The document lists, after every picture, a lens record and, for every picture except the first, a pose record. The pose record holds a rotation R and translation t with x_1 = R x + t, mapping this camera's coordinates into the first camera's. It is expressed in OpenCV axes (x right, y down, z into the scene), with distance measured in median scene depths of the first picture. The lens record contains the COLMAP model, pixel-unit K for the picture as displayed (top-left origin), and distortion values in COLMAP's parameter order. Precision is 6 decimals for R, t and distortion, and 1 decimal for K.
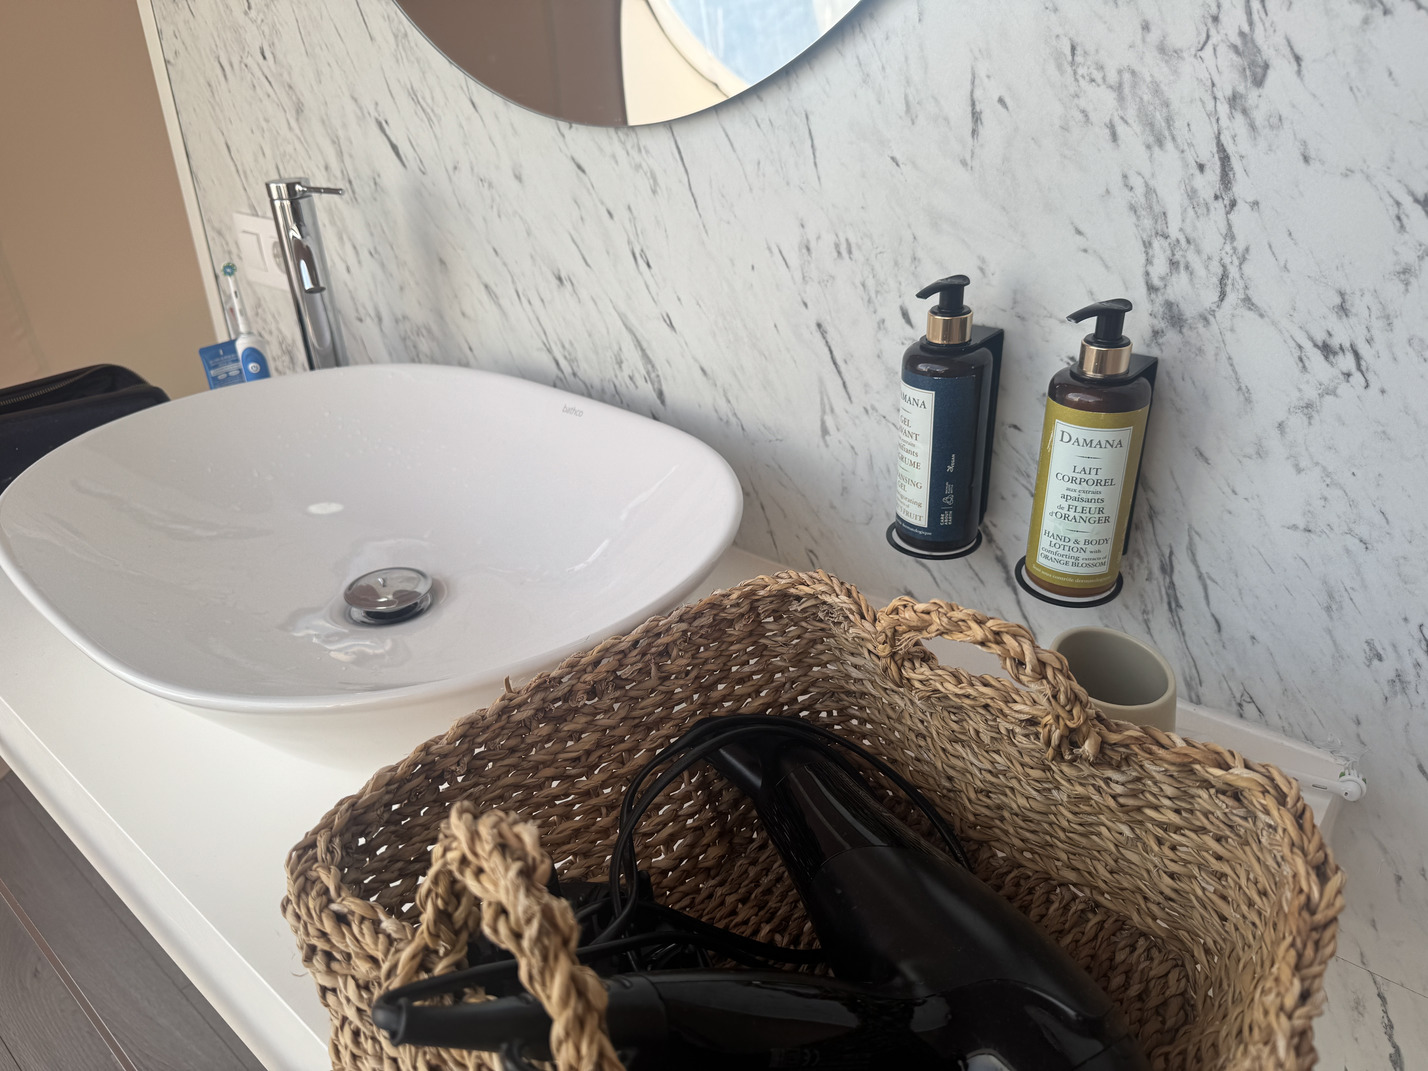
lens RADIAL K [[1022.3, 0, 713.9], [0, 1022.3, 533.6], [0, 0, 1]] dist [0.003266, -0.015483]
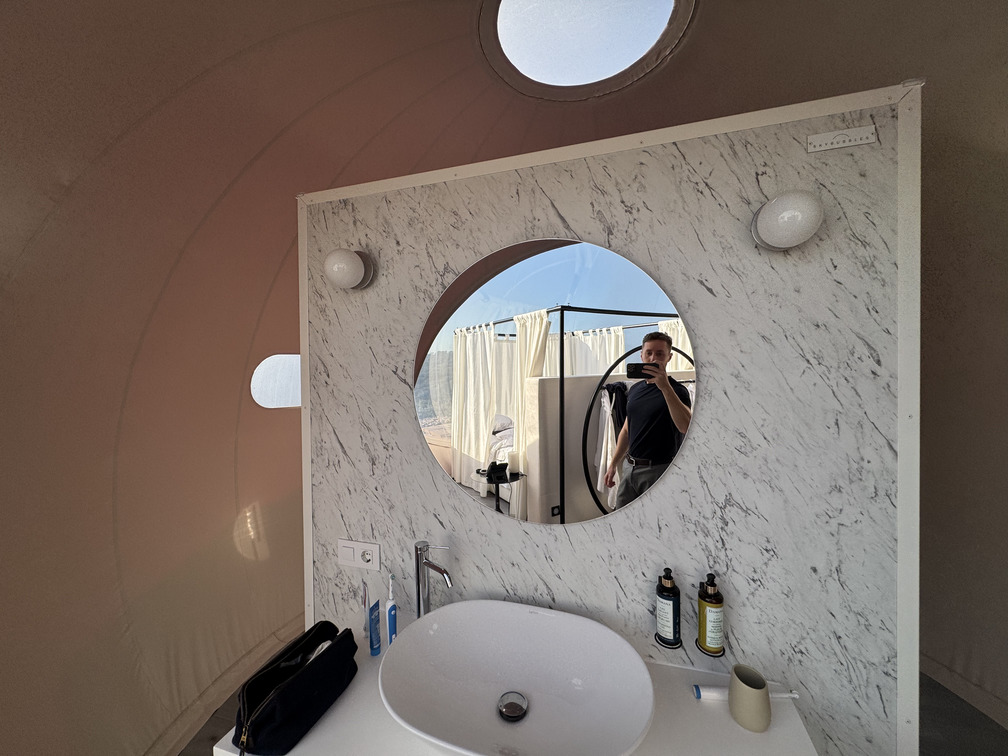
lens RADIAL K [[405.8, 0, 506.0], [0, 405.8, 381.3], [0, 0, 1]] dist [0.007185, 0.000329]
pose [[0.918093, -0.002164, 0.396360, -0.871420], [0.170633, 0.904737, -0.390300, -0.354385], [-0.357757, 0.425964, 0.831002, -0.382585]]
